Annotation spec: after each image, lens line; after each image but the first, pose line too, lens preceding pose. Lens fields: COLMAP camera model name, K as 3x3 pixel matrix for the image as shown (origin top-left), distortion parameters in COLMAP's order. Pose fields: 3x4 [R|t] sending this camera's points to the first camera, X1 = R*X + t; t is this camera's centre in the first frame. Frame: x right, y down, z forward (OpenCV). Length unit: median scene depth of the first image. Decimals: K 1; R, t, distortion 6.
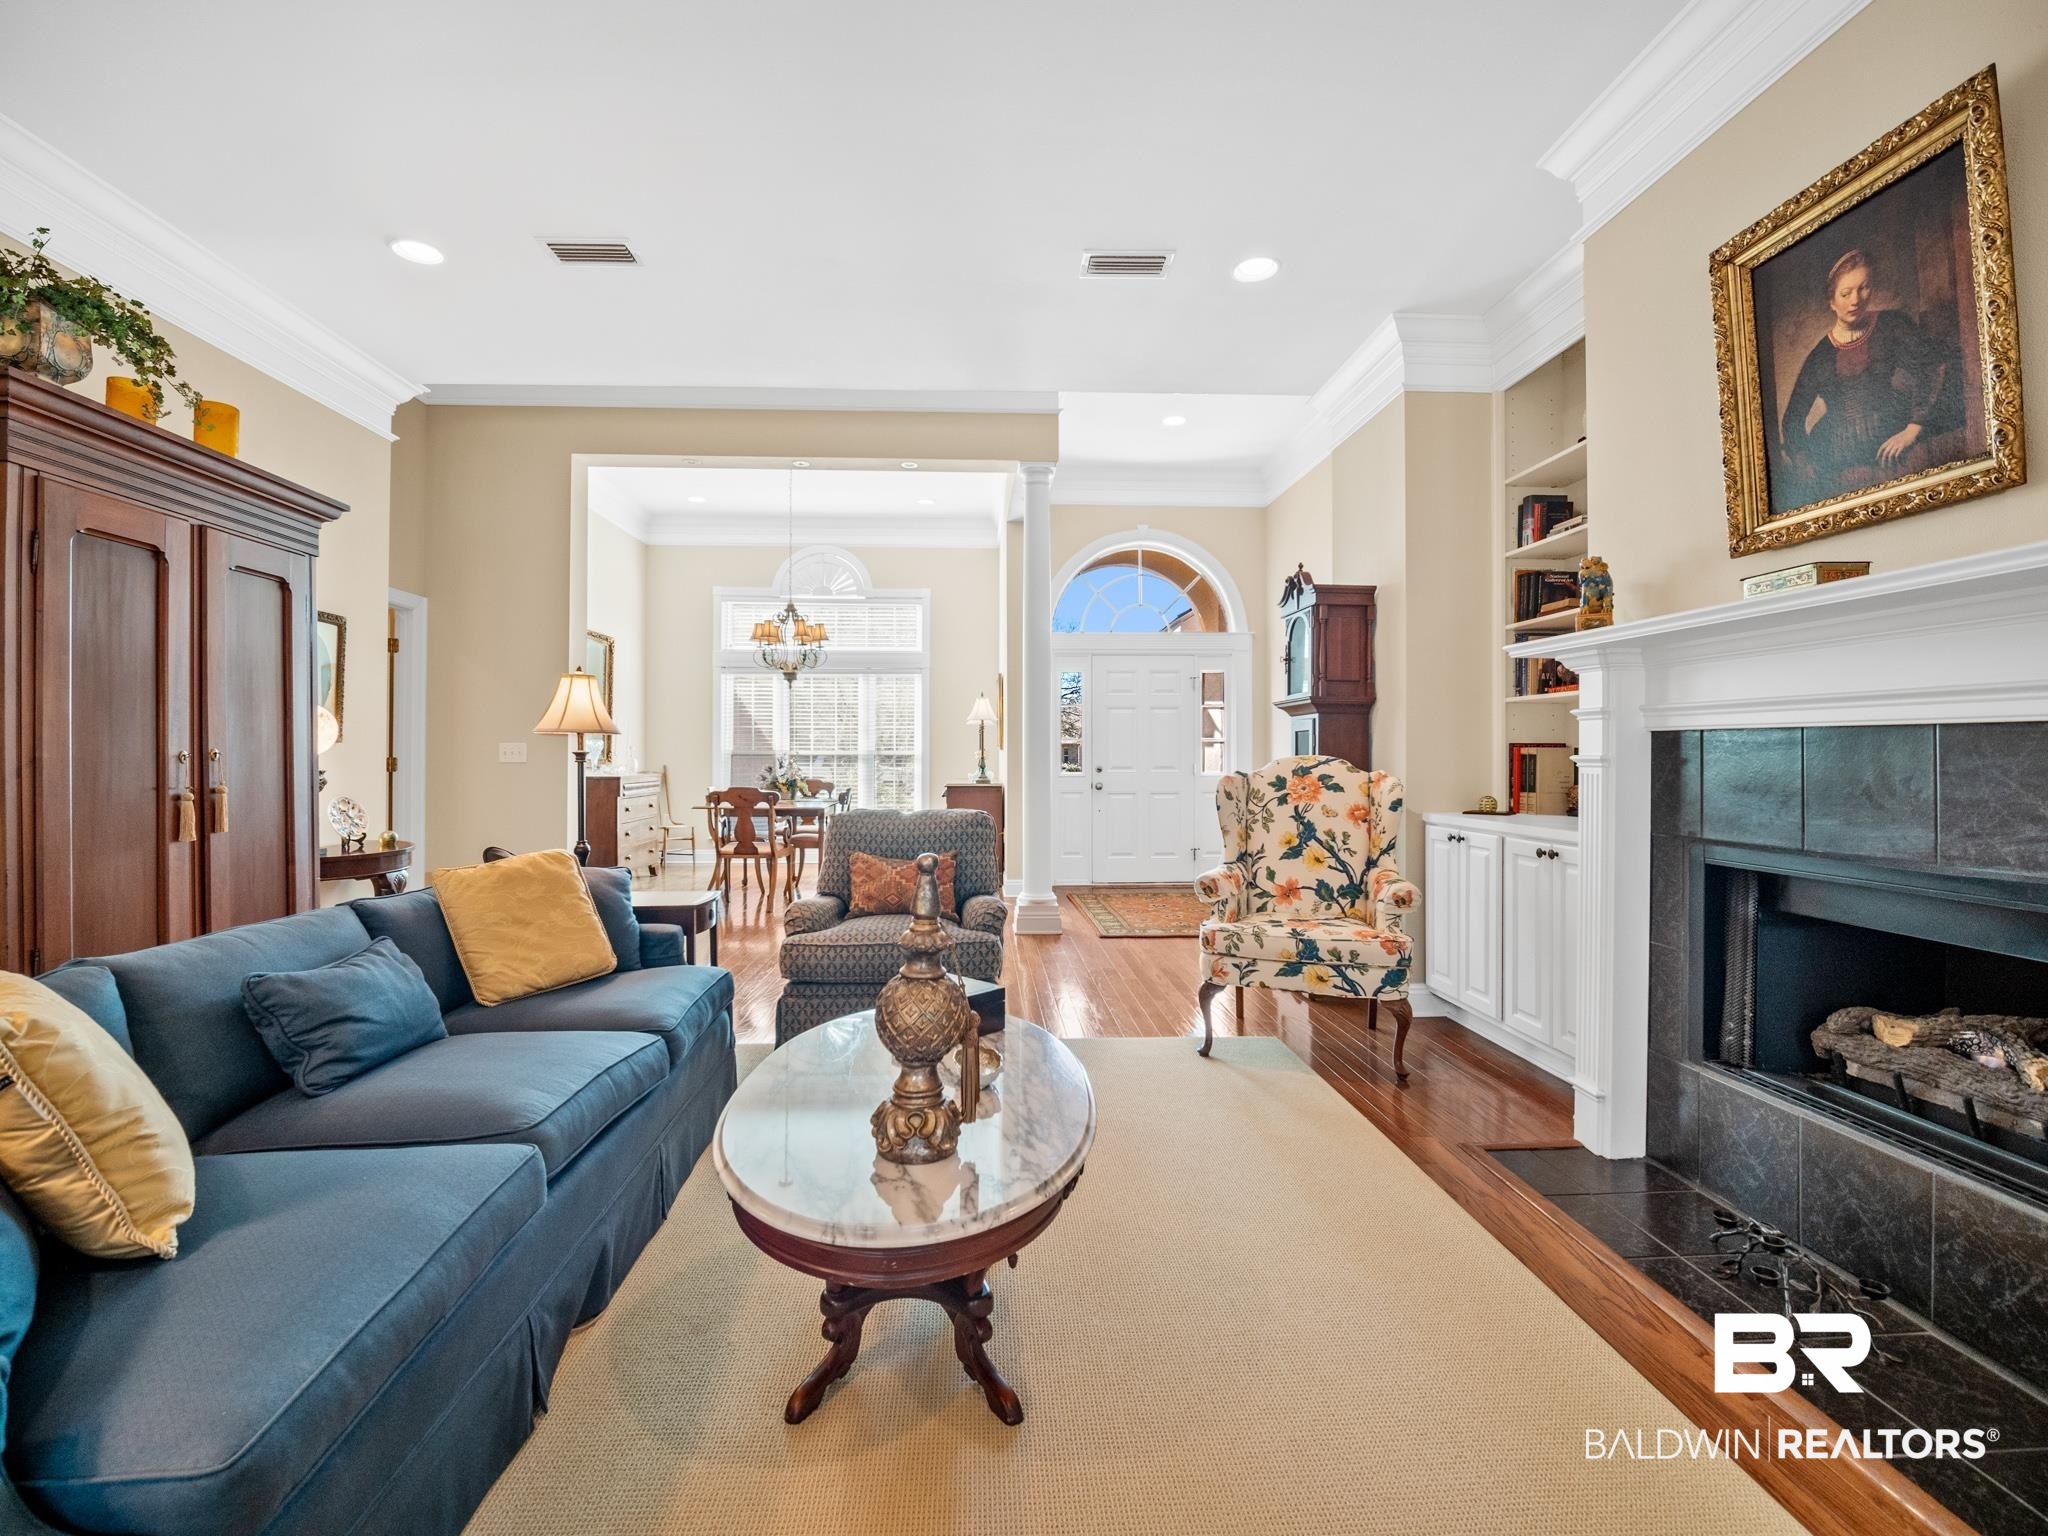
lens RADIAL K [[953.1, 0, 994.7], [0, 953.1, 739.3], [0, 0, 1]] dist [-0.018808, -0.001263]
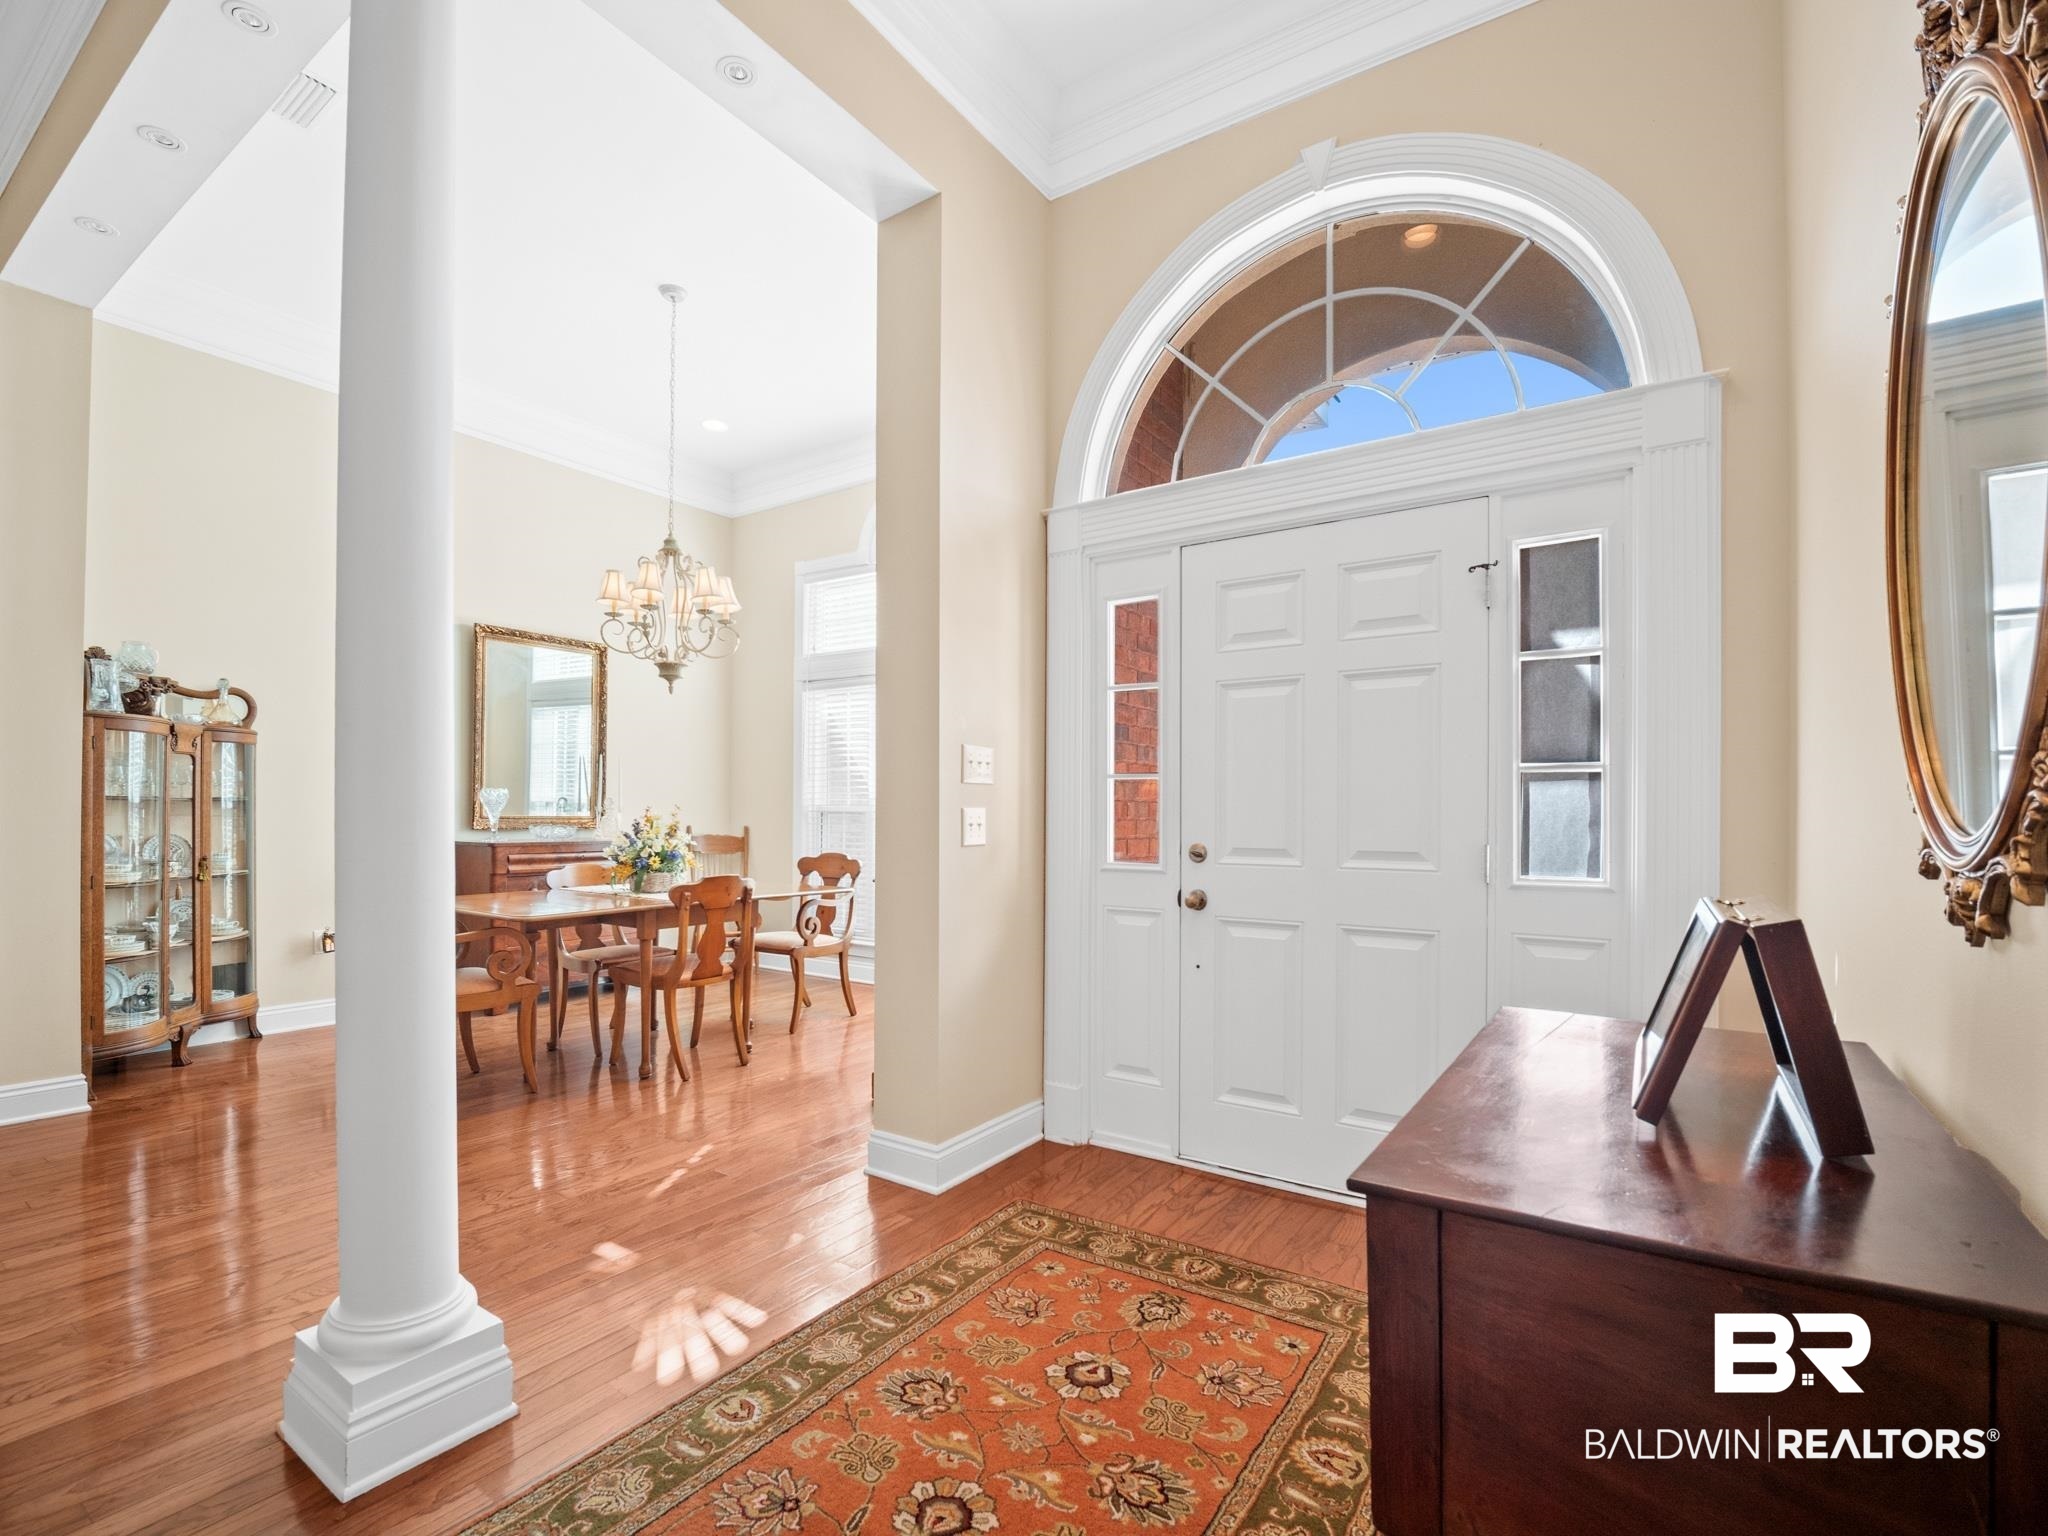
lens RADIAL K [[953.1, 0, 989.2], [0, 953.1, 811.3], [0, 0, 1]] dist [-0.018808, -0.001263]
pose [[0.799340, 0.003051, -0.600871, 0.515315], [0.004595, 0.999927, 0.011190, 0.020676], [0.600861, -0.011706, 0.799268, 1.266085]]
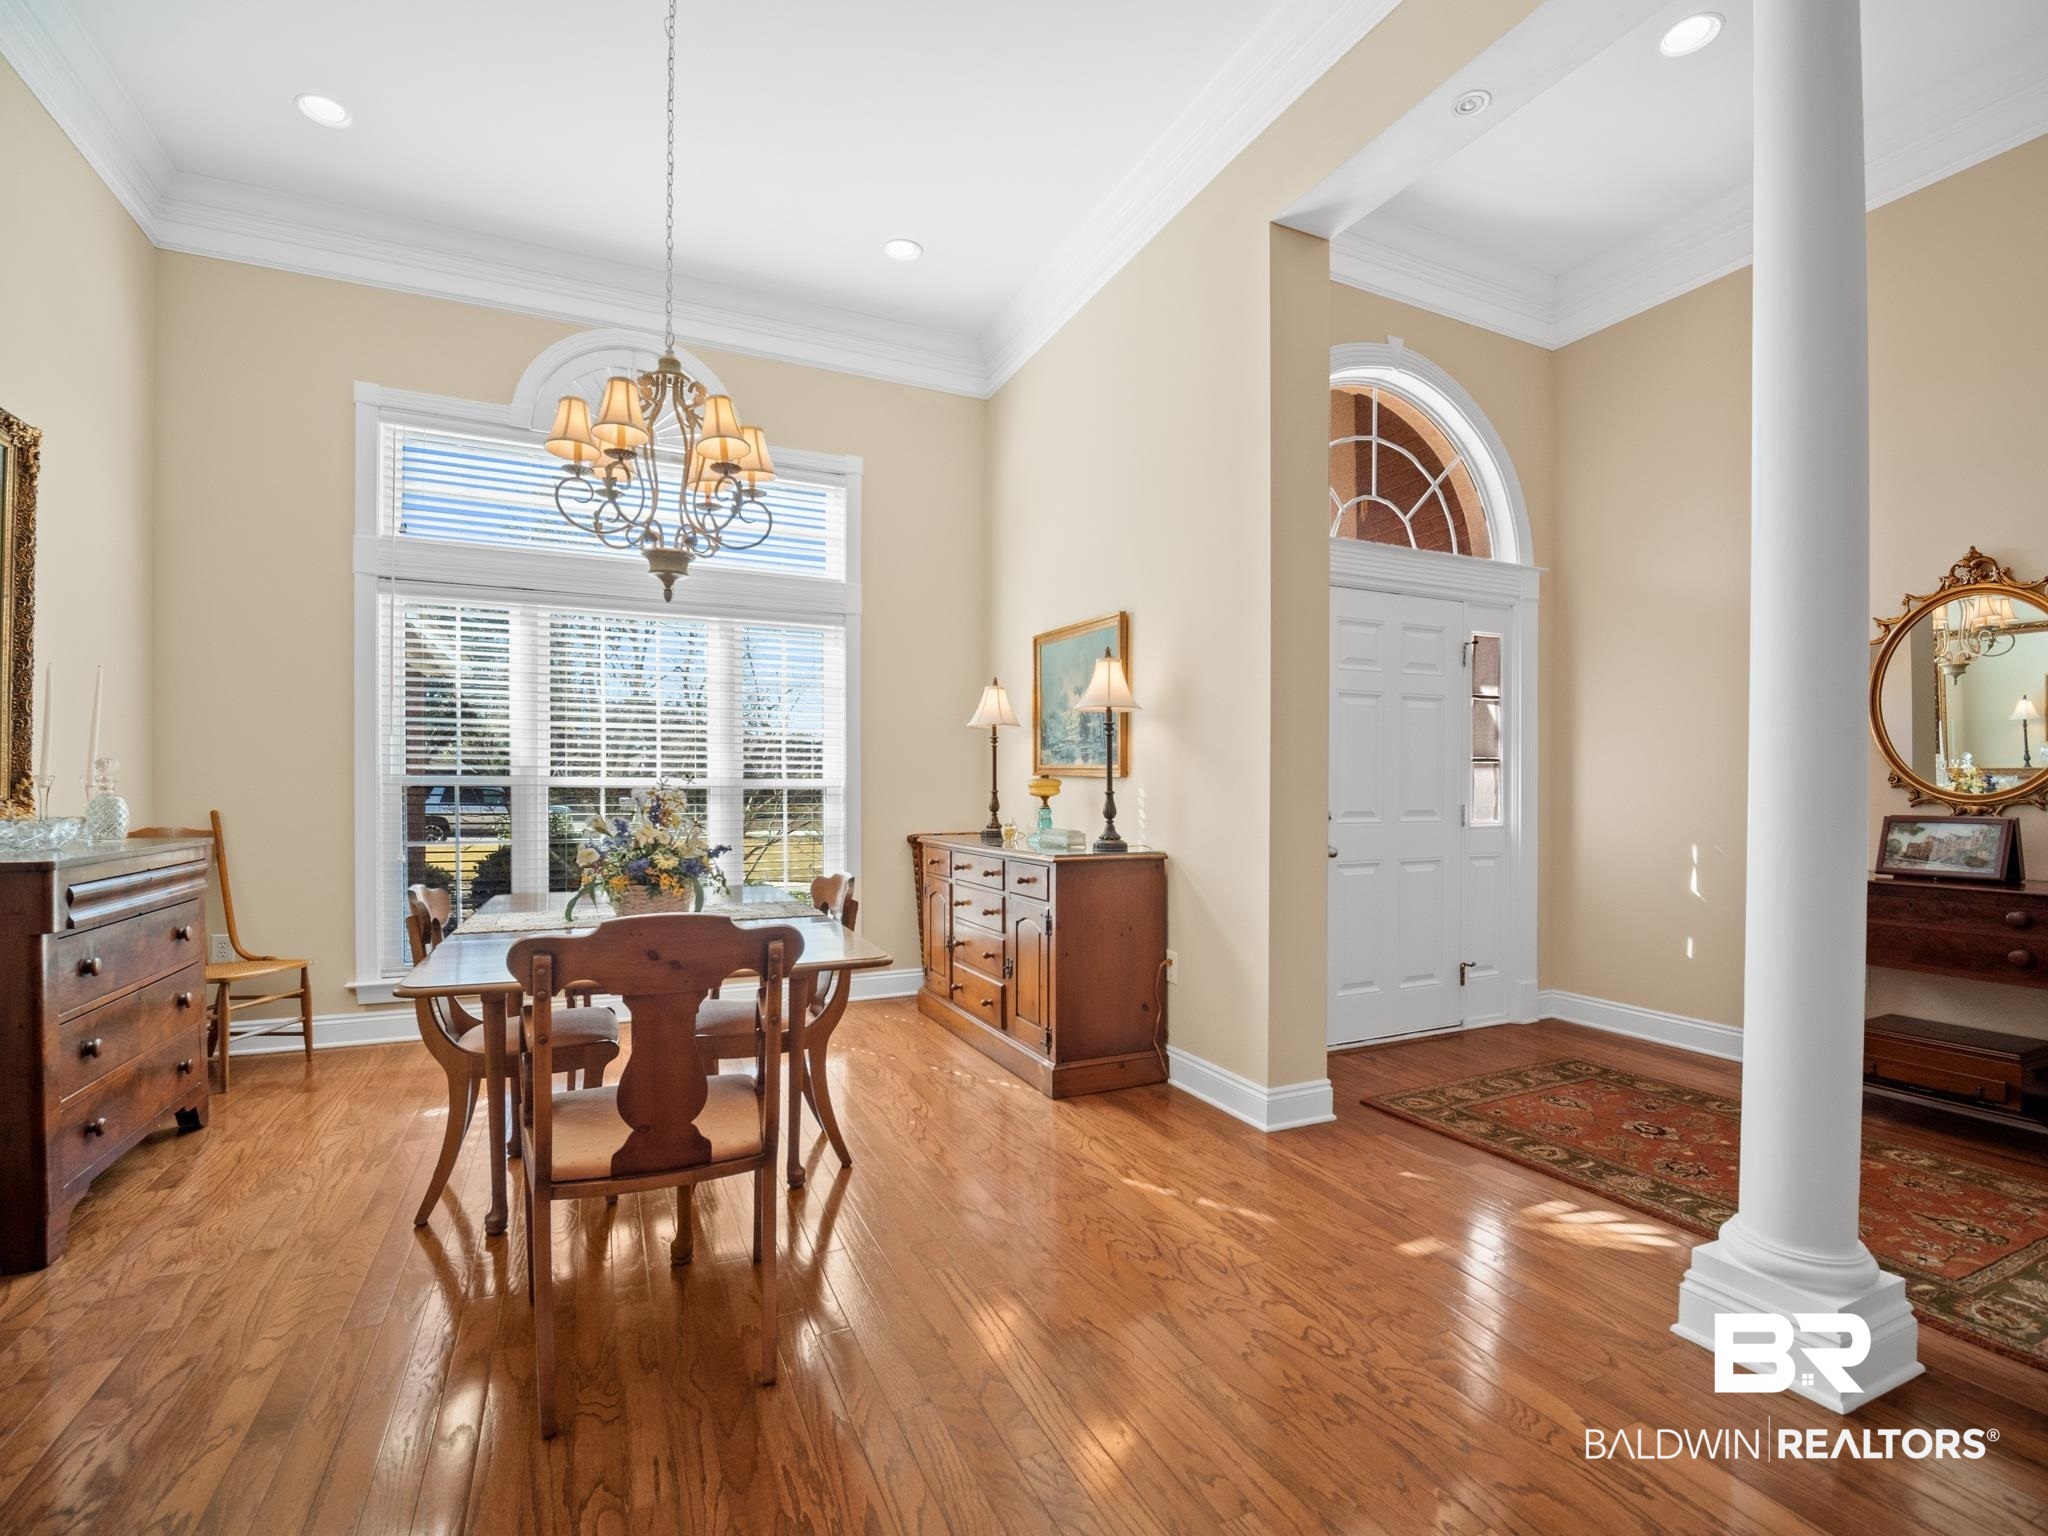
lens RADIAL K [[953.1, 0, 1020.6], [0, 953.1, 784.7], [0, 0, 1]] dist [-0.018808, -0.001263]
pose [[0.917230, 0.002845, 0.398348, -0.449201], [-0.007944, 0.999906, 0.011150, 0.021121], [-0.398279, -0.013391, 0.917167, 1.178431]]
